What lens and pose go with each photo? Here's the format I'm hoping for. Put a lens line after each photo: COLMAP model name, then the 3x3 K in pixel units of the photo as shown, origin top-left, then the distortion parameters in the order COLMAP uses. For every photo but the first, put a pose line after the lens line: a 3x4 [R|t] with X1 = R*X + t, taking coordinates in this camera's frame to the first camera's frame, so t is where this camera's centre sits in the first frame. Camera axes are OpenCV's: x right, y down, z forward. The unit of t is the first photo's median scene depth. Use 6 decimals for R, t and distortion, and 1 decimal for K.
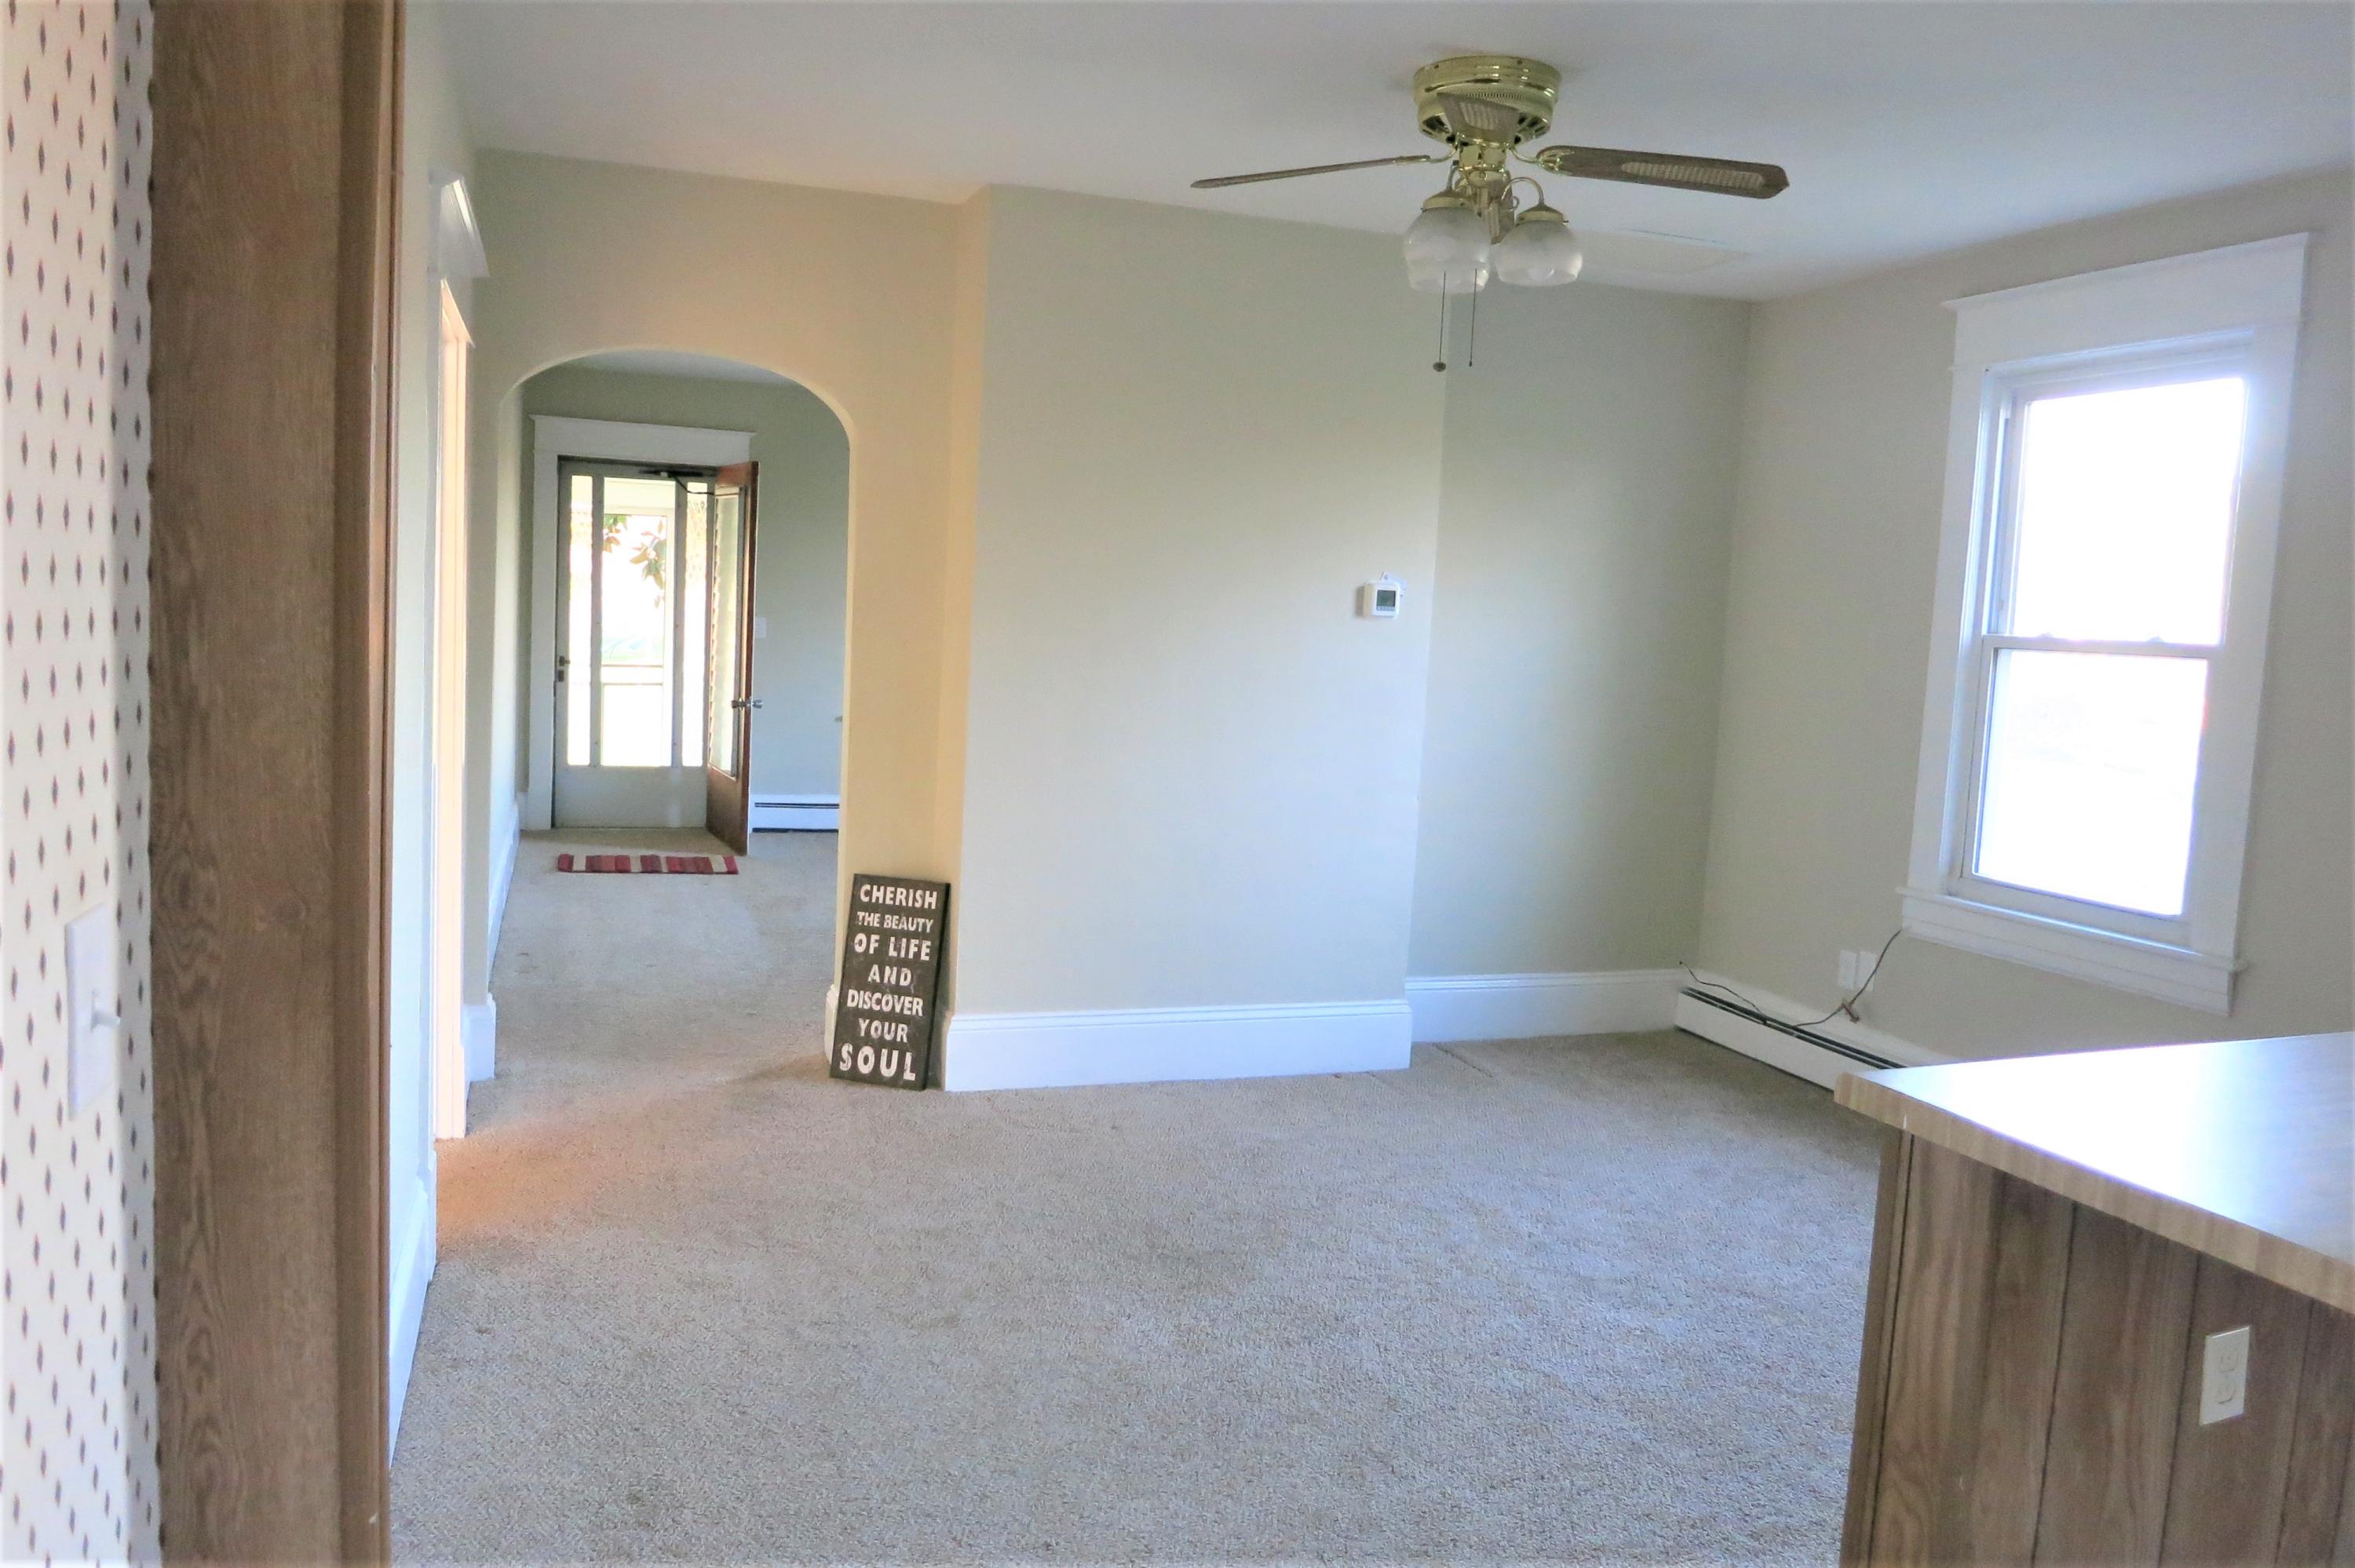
lens RADIAL K [[1715.7, 0, 1177.5], [0, 1715.7, 784.0], [0, 0, 1]] dist [-0.028875, -0.009477]
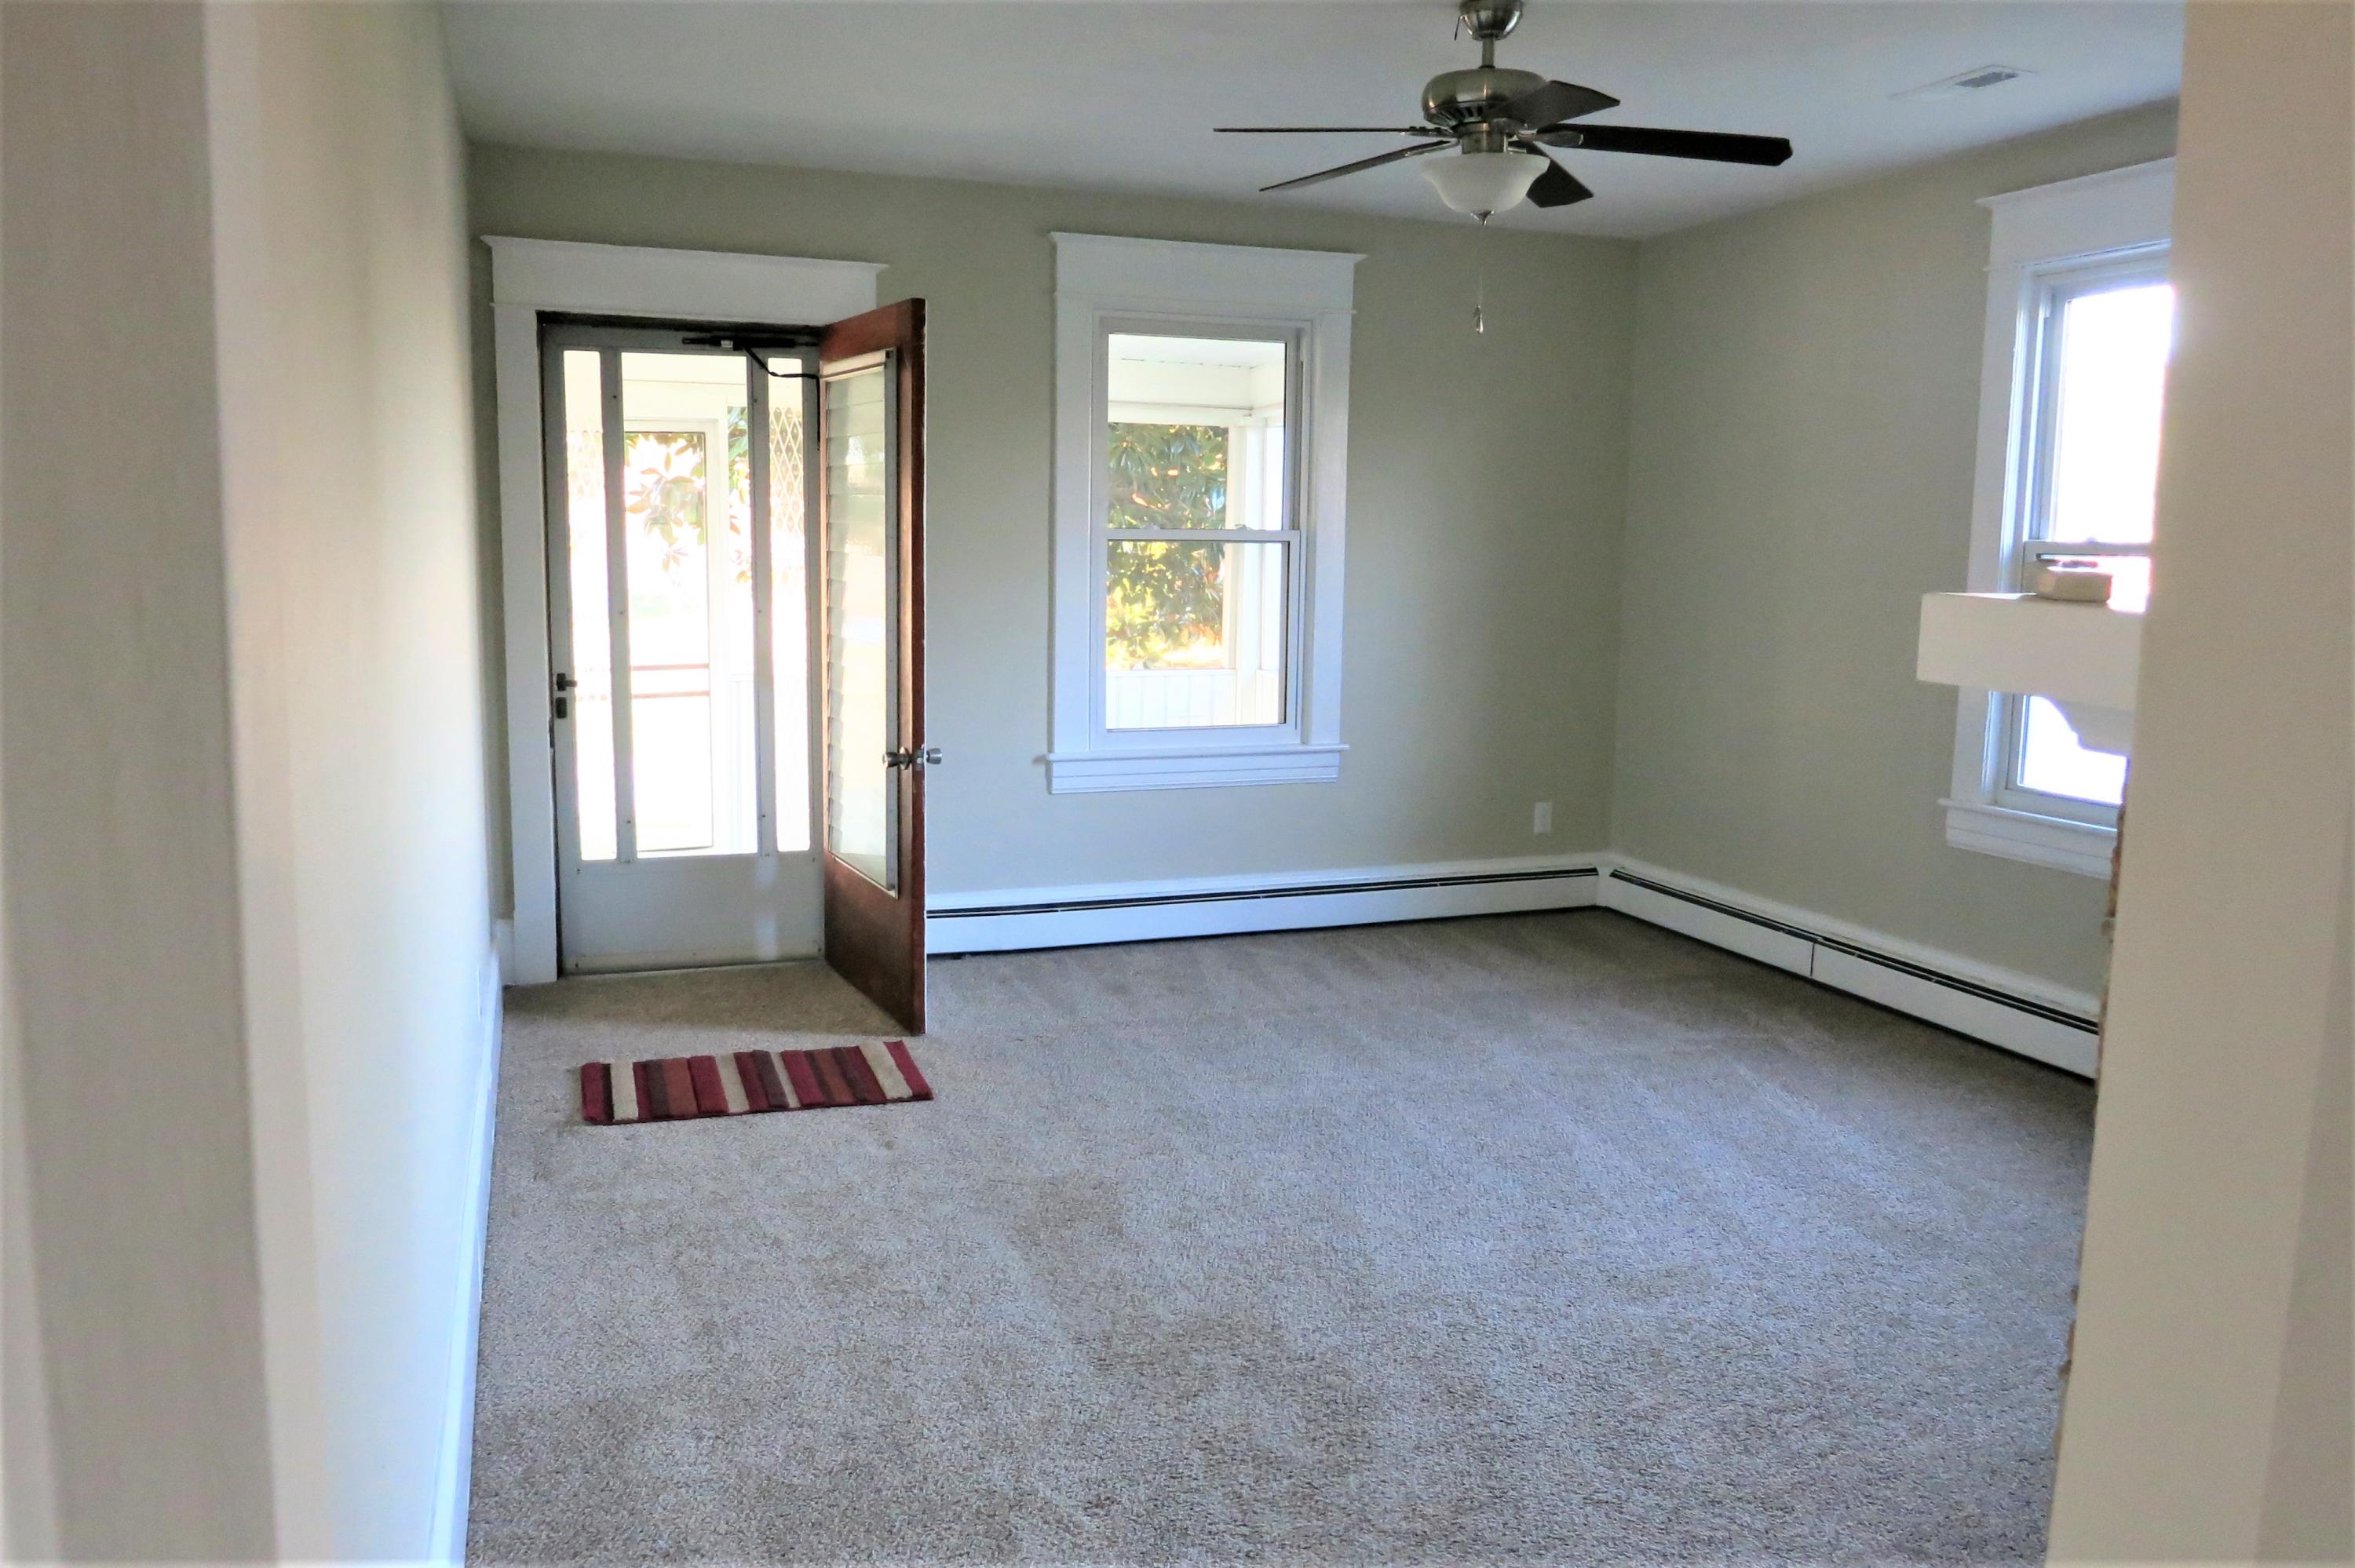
lens RADIAL K [[1646.2, 0, 1224.3], [0, 1646.2, 769.9], [0, 0, 1]] dist [-0.084435, -0.000123]
pose [[0.997870, -0.041629, 0.050217, -0.169915], [0.039583, 0.998372, 0.041071, -0.056617], [-0.051845, -0.038996, 0.997893, 0.453484]]
